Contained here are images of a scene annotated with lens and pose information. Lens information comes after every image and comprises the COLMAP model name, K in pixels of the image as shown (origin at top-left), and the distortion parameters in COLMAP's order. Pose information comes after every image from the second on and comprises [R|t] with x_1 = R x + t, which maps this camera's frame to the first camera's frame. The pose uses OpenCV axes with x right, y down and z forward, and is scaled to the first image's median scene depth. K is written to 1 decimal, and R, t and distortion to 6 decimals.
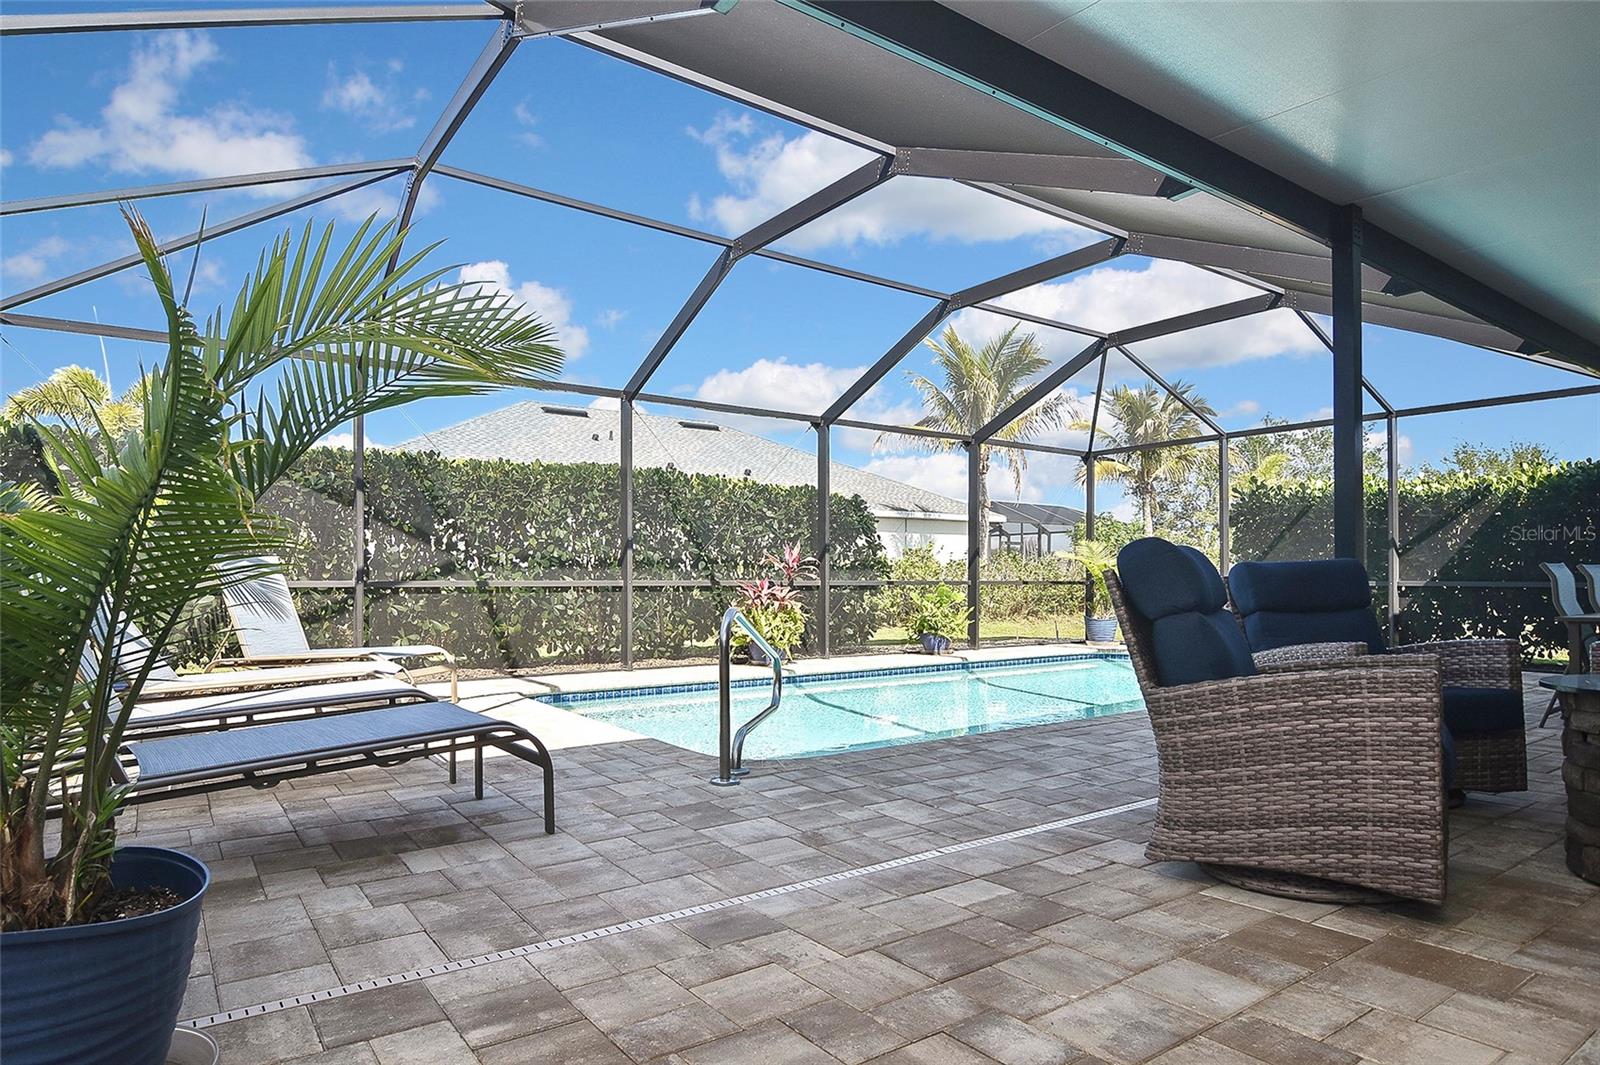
lens RADIAL K [[881.7, 0, 753.9], [0, 881.7, 592.3], [0, 0, 1]] dist [0.000289, -0.008287]
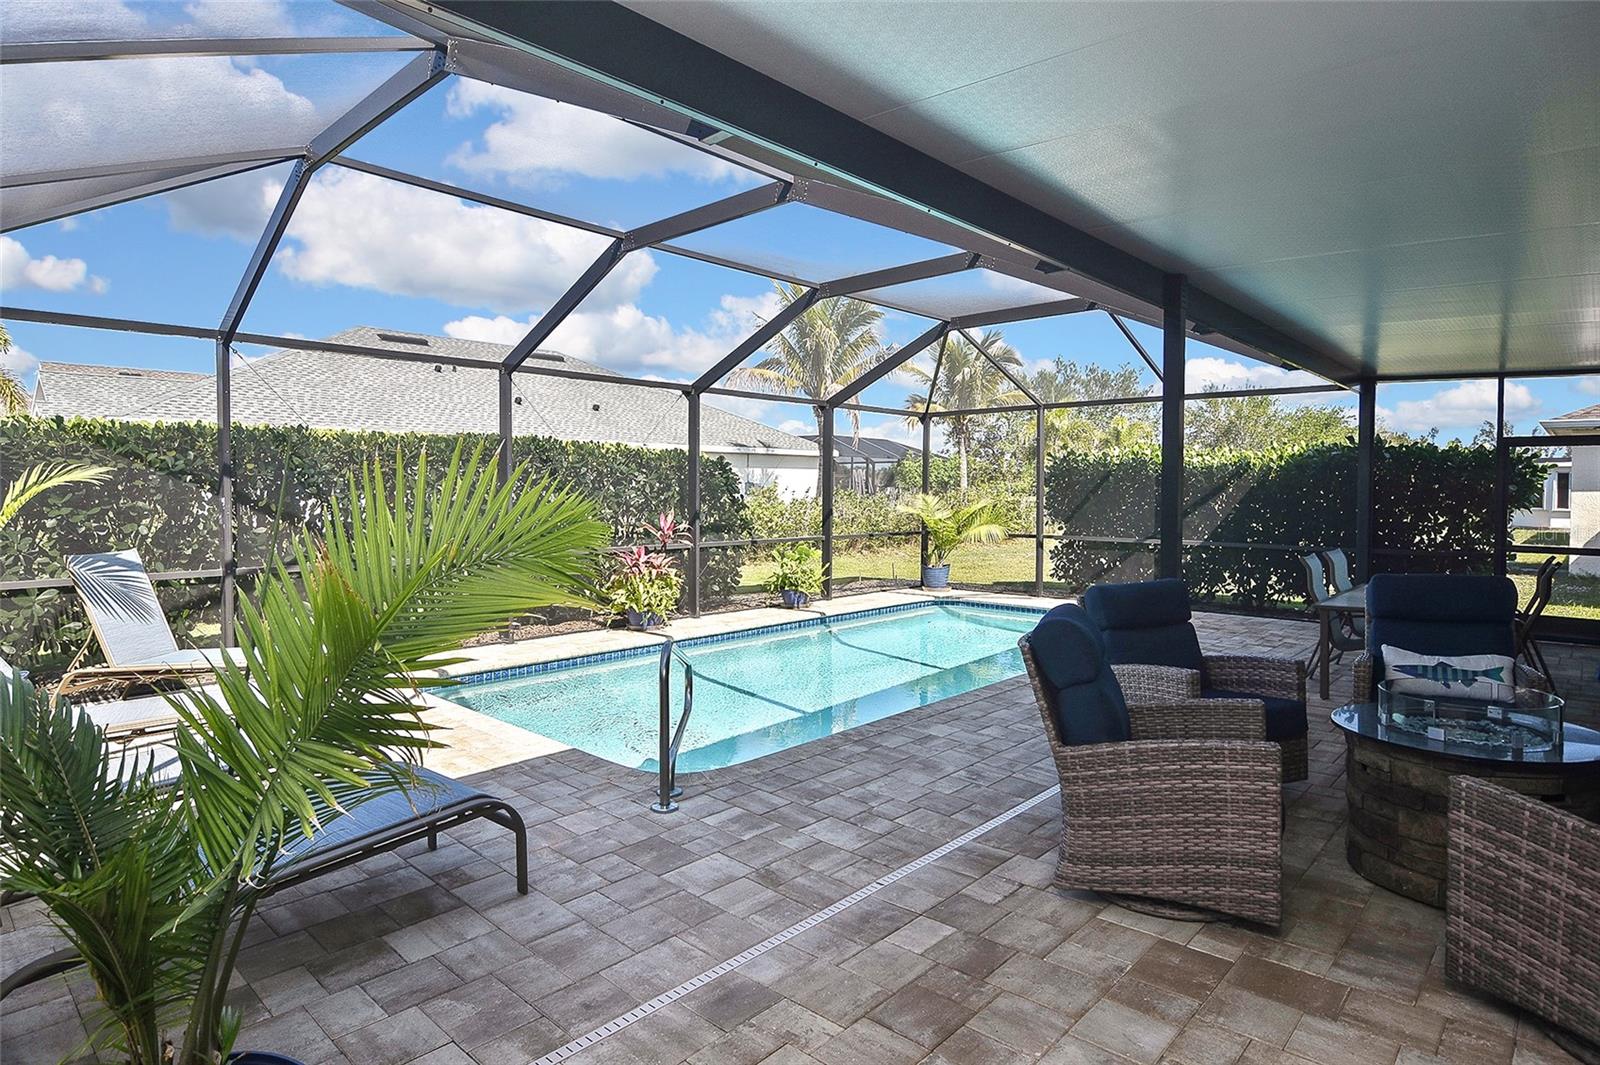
lens RADIAL K [[865.2, 0, 753.1], [0, 865.2, 521.3], [0, 0, 1]] dist [-0.003749, -0.001422]
pose [[0.979478, -0.001816, 0.201544, -0.126548], [-0.004382, 0.999531, 0.030300, -0.151076], [-0.201505, -0.030561, 0.979011, -0.037992]]
